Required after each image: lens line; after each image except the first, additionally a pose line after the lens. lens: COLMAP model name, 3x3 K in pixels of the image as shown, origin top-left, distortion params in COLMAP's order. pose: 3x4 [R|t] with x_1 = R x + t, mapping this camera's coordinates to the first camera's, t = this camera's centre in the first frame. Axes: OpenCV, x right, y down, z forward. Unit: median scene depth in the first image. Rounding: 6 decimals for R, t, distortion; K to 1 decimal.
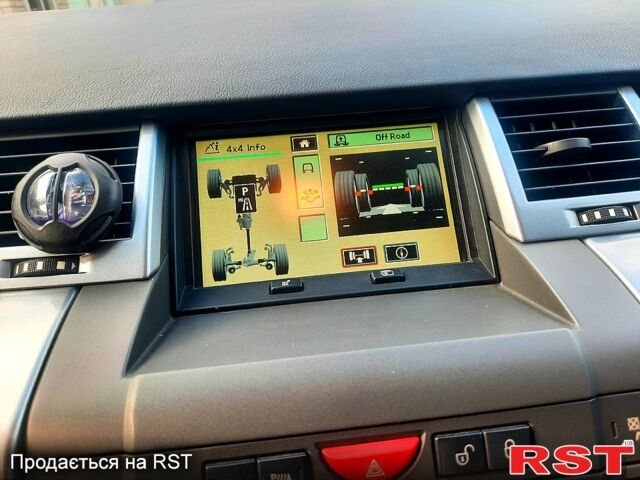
lens RADIAL K [[417.2, 0, 320.0], [0, 417.2, 240.0], [0, 0, 1]] dist [0.004611, 0.002074]
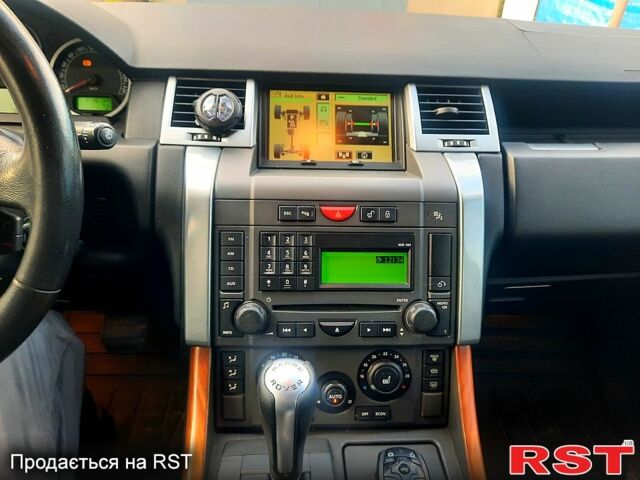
lens RADIAL K [[417.2, 0, 320.0], [0, 417.2, 240.0], [0, 0, 1]] dist [0.004611, 0.002074]
pose [[0.994466, 0.104530, 0.010555, -0.002088], [-0.105032, 0.991557, 0.076048, 0.322158], [-0.002516, -0.076736, 0.997048, -1.133208]]
